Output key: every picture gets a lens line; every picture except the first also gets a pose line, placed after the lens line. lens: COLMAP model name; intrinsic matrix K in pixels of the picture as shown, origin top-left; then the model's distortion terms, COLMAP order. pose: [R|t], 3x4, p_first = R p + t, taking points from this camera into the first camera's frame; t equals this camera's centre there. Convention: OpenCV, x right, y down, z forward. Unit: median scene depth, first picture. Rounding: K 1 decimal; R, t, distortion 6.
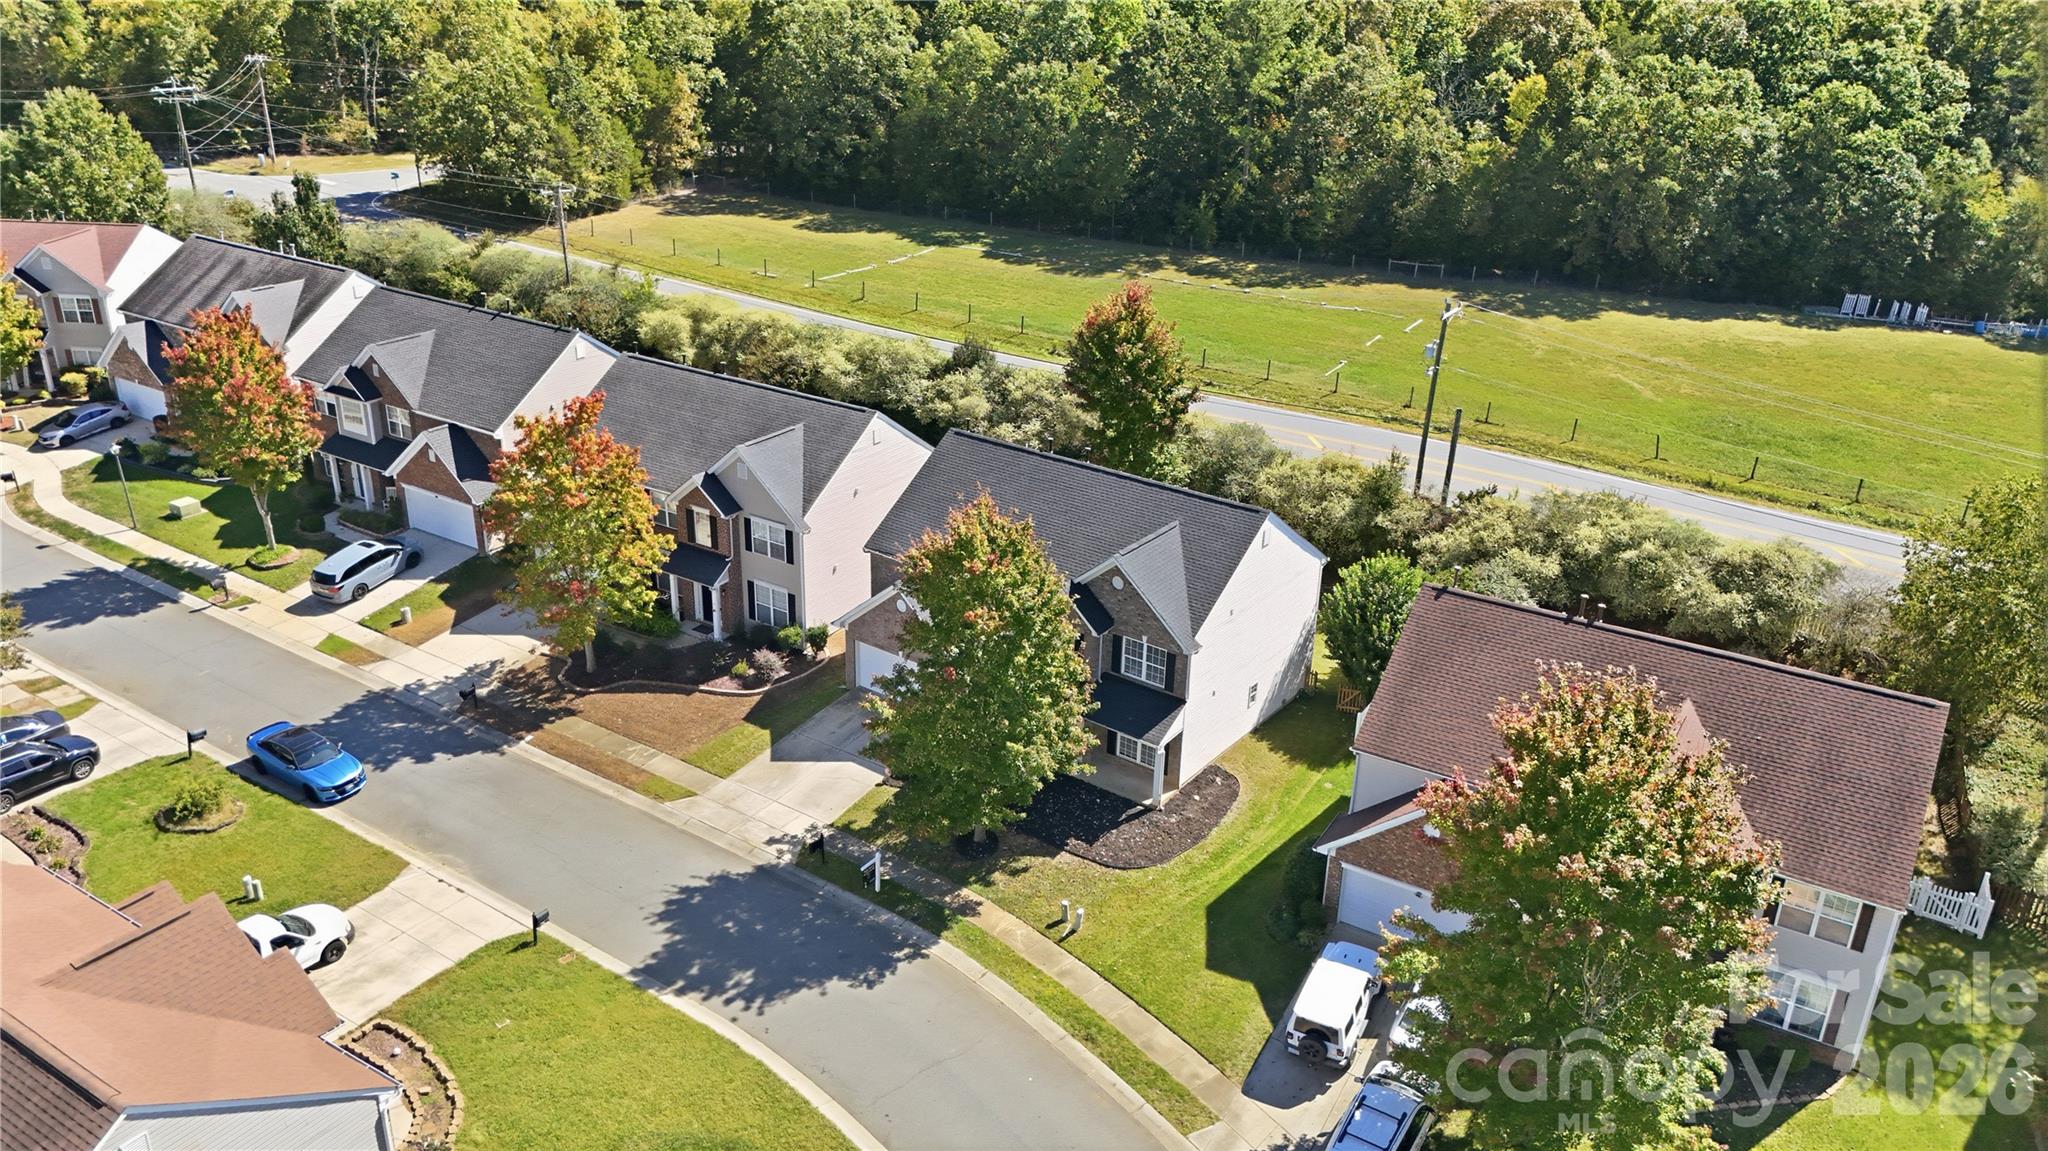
lens RADIAL K [[1512.9, 0, 1024.0], [0, 1512.9, 575.5], [0, 0, 1]] dist [0.002429, -0.000207]
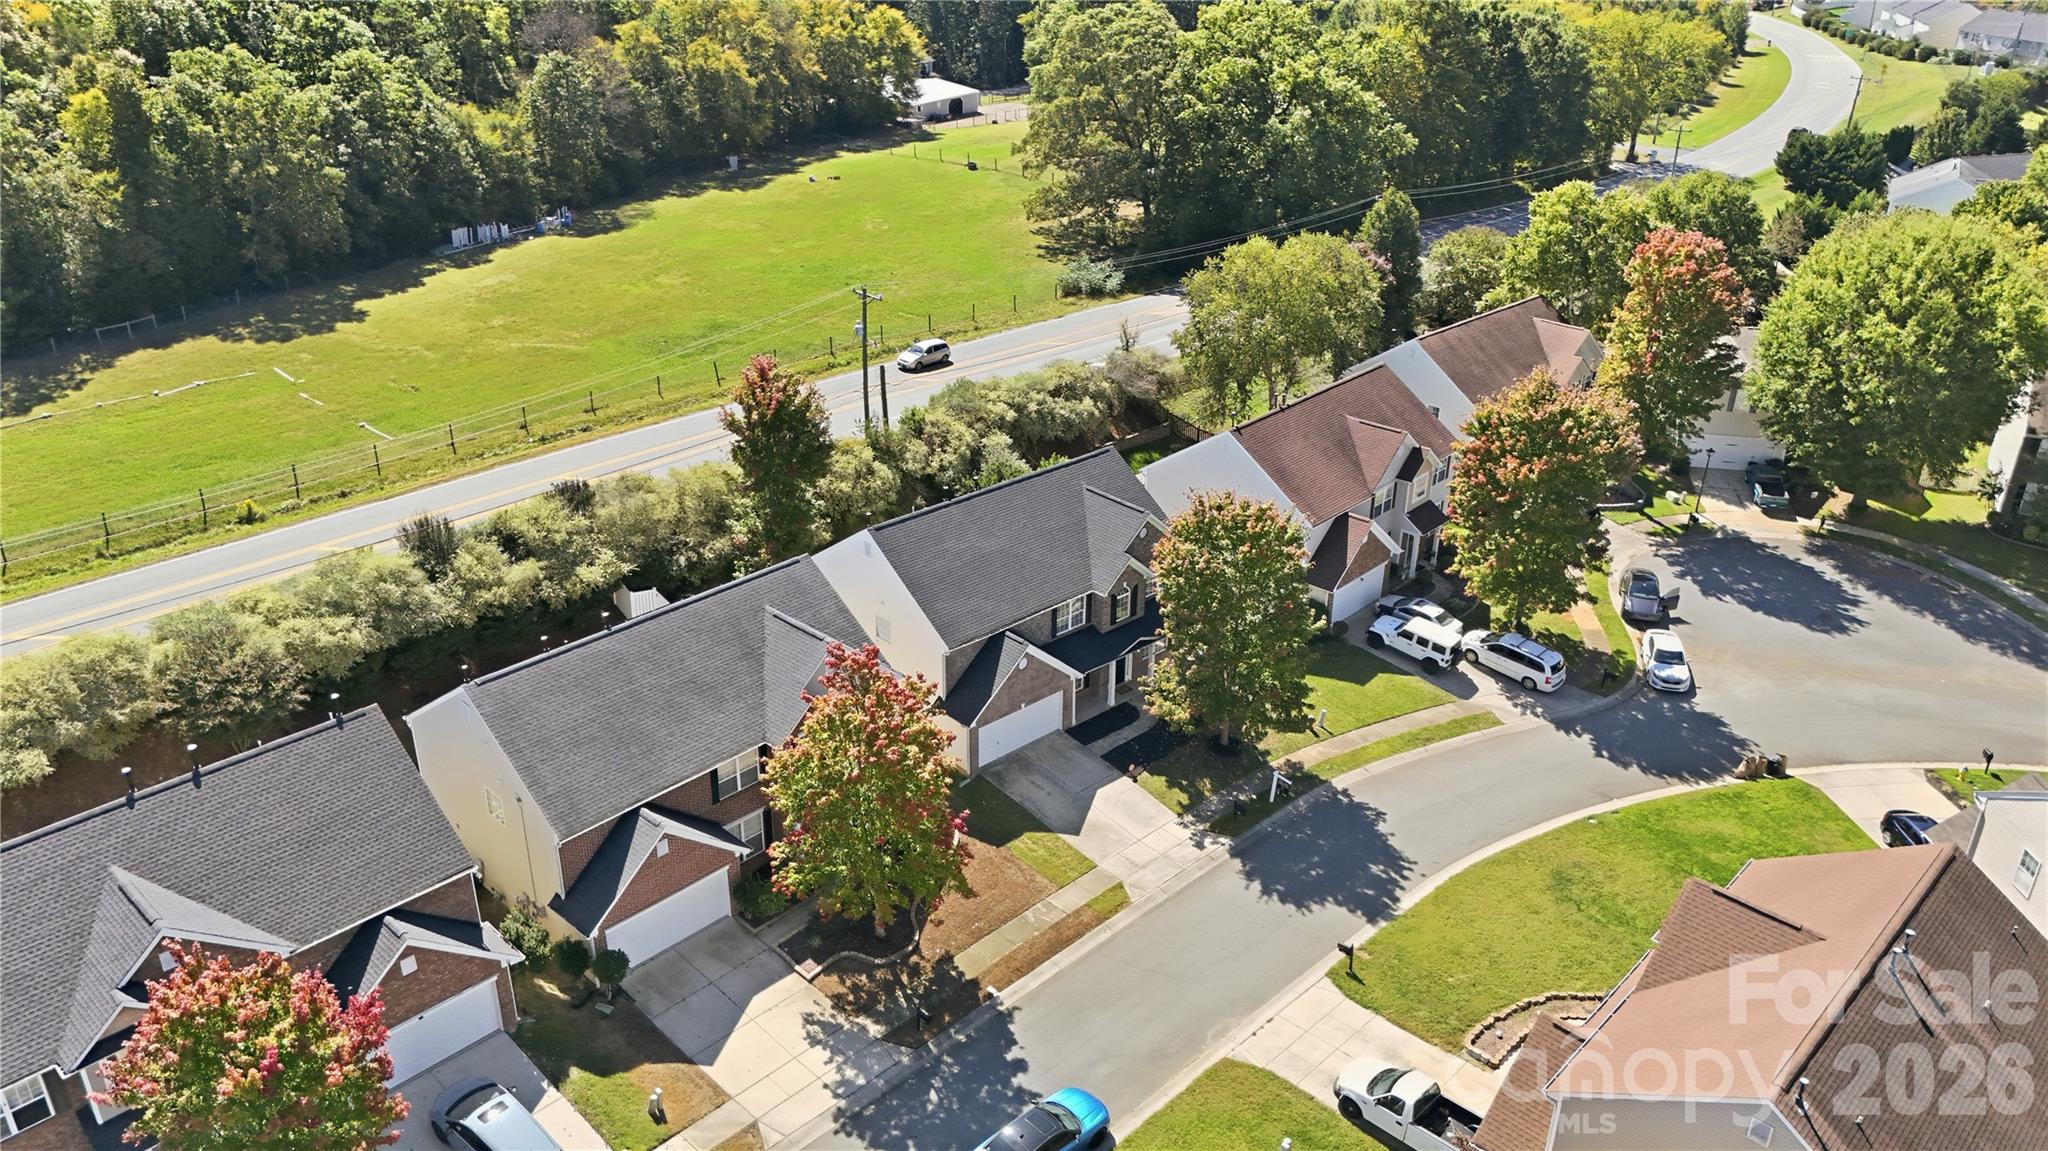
lens RADIAL K [[1512.7, 0, 1024.0], [0, 1512.7, 575.5], [0, 0, 1]] dist [0.037969, 0.000024]
pose [[0.201203, -0.457364, 0.866219, -0.813630], [0.387515, 0.849327, 0.358434, -0.348083], [-0.899639, 0.263555, 0.348122, 0.476275]]
